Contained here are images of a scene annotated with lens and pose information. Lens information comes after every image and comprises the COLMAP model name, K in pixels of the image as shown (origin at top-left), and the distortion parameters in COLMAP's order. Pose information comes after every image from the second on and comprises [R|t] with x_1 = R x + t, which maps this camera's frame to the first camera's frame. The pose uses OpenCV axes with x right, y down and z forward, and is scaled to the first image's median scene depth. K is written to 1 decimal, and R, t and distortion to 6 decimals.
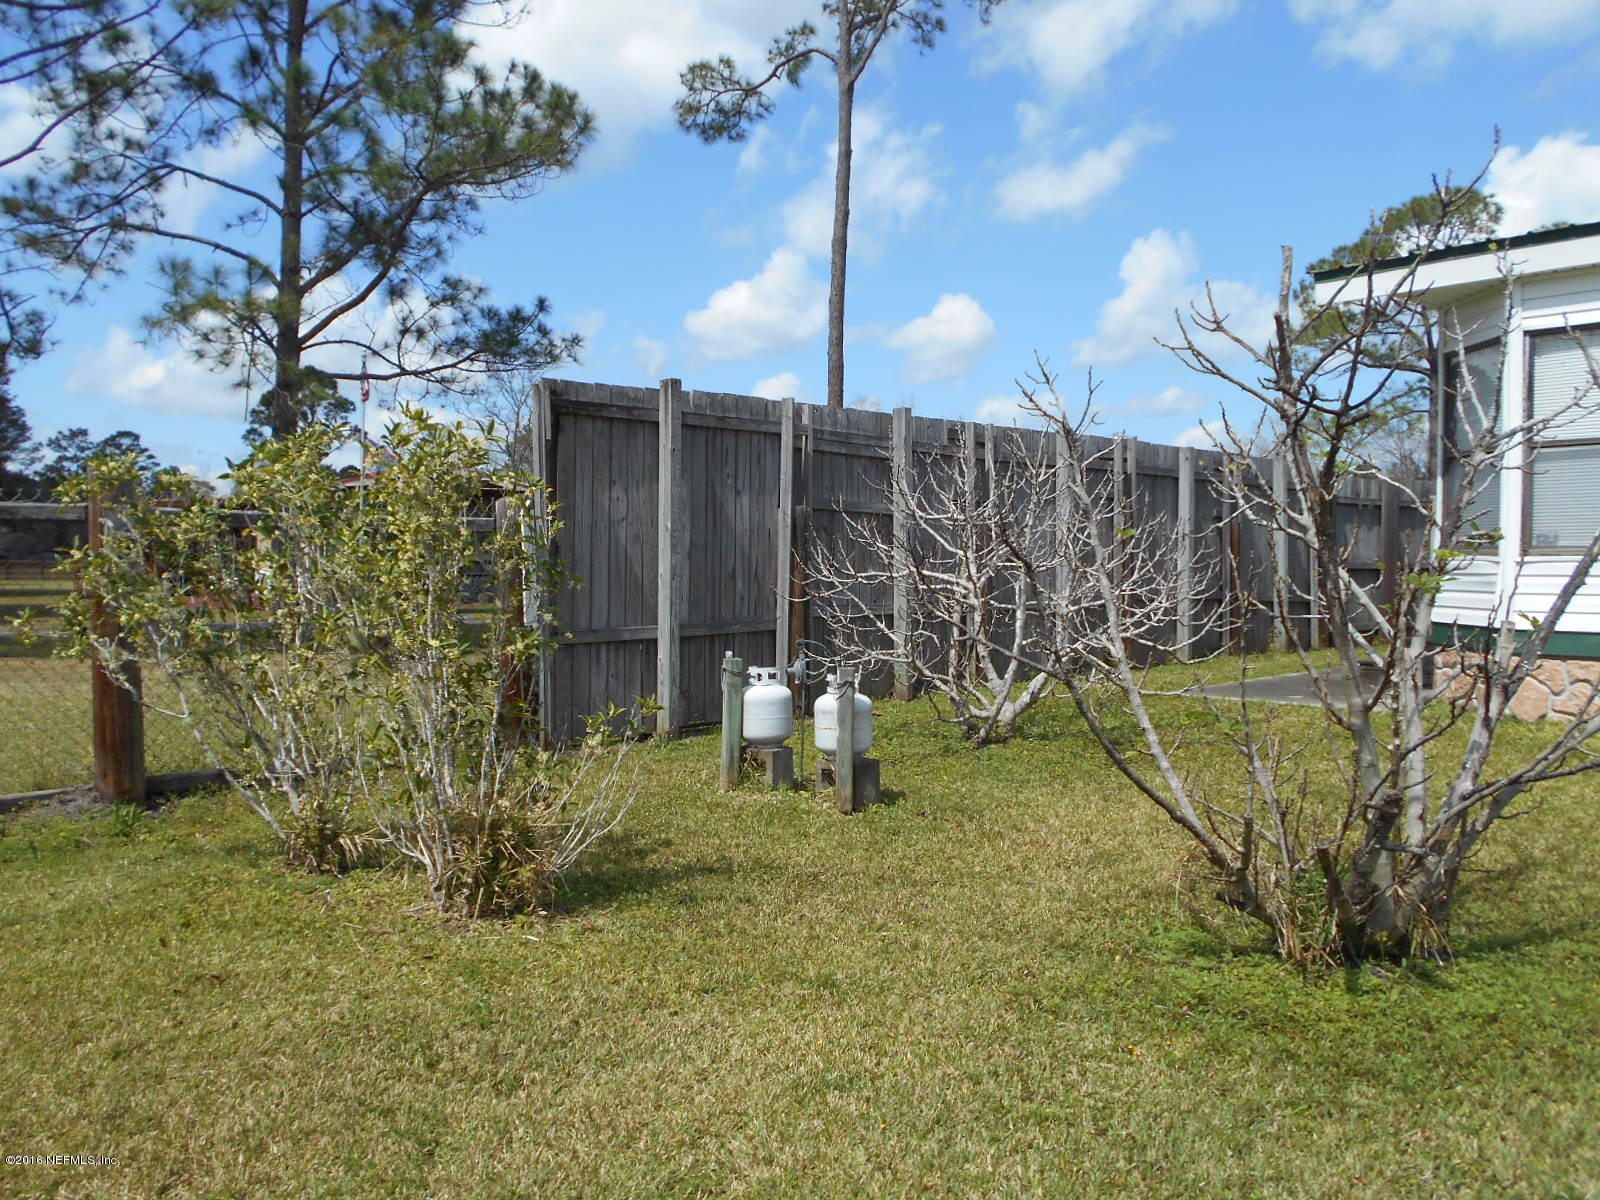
lens RADIAL K [[1228.5, 0, 803.0], [0, 1228.5, 611.0], [0, 0, 1]] dist [0.003841, 0.010796]
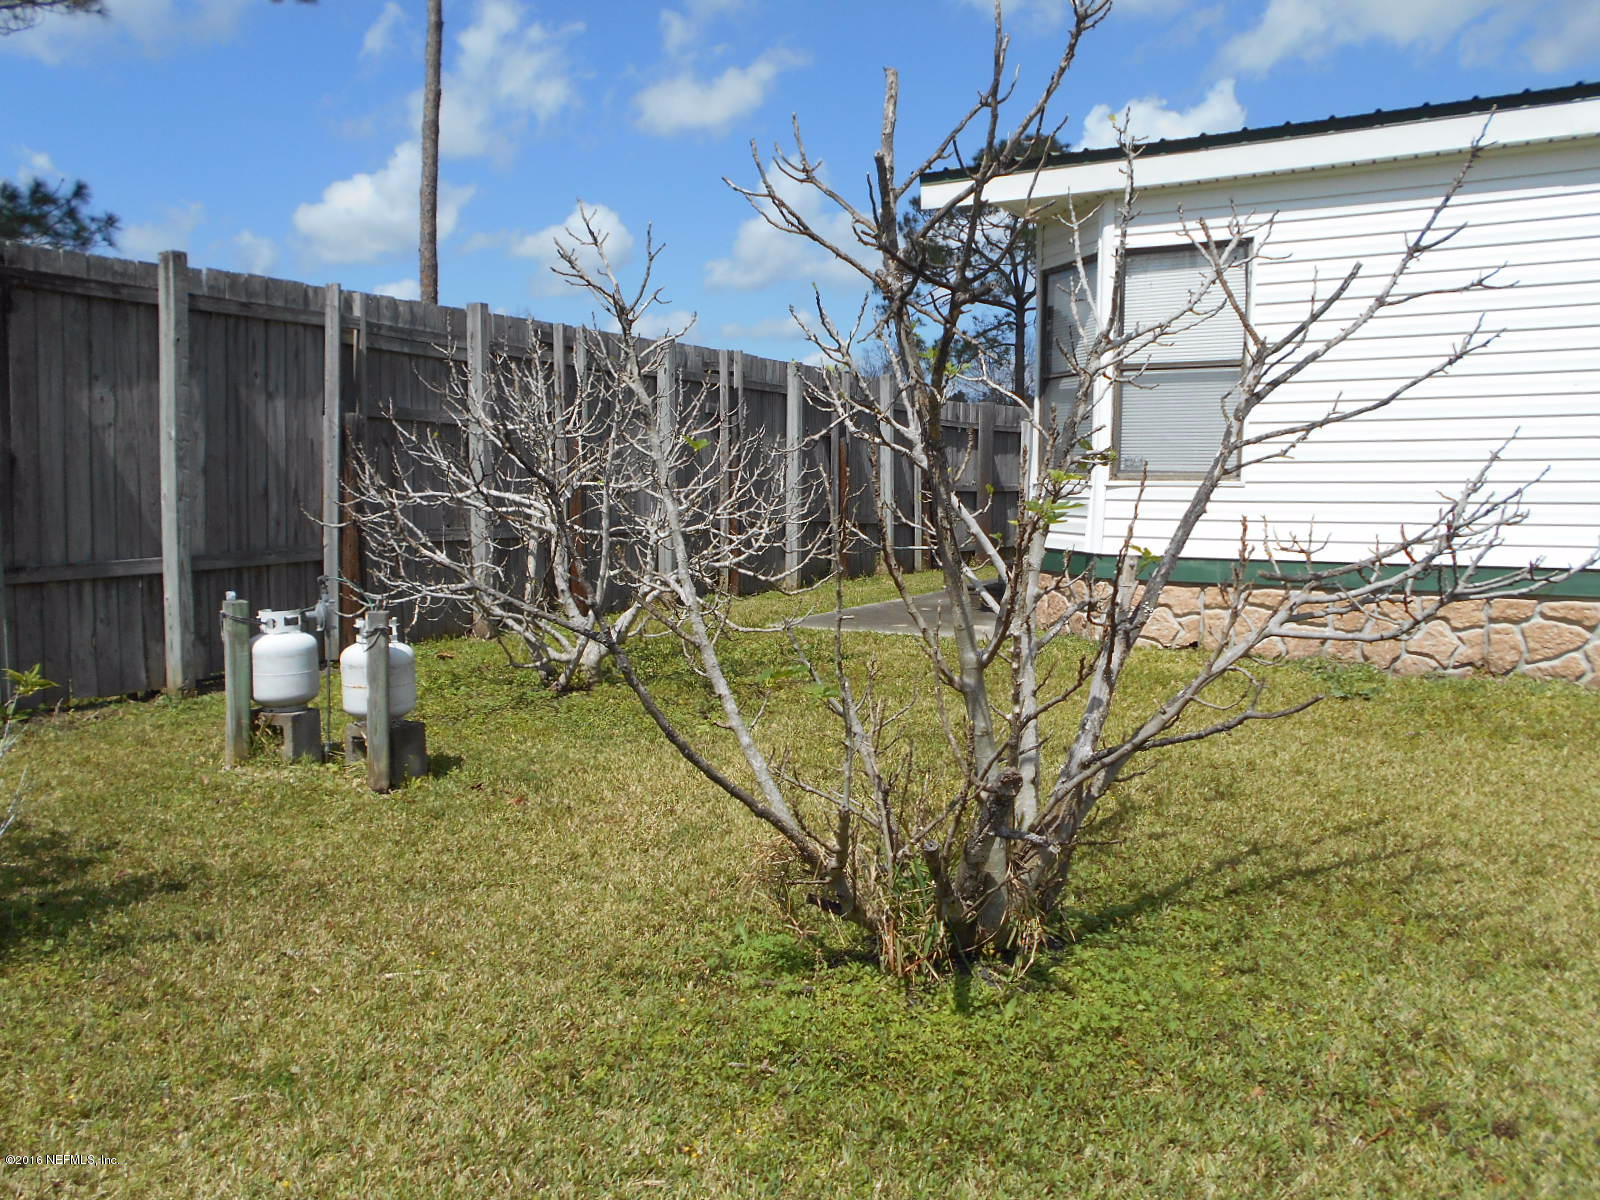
lens RADIAL K [[1228.5, 0, 803.0], [0, 1228.5, 611.0], [0, 0, 1]] dist [0.003841, 0.010796]
pose [[0.954445, -0.021671, 0.297600, 0.090392], [0.002221, 0.997847, 0.065540, -0.008896], [-0.298380, -0.061894, 0.952438, 0.227262]]
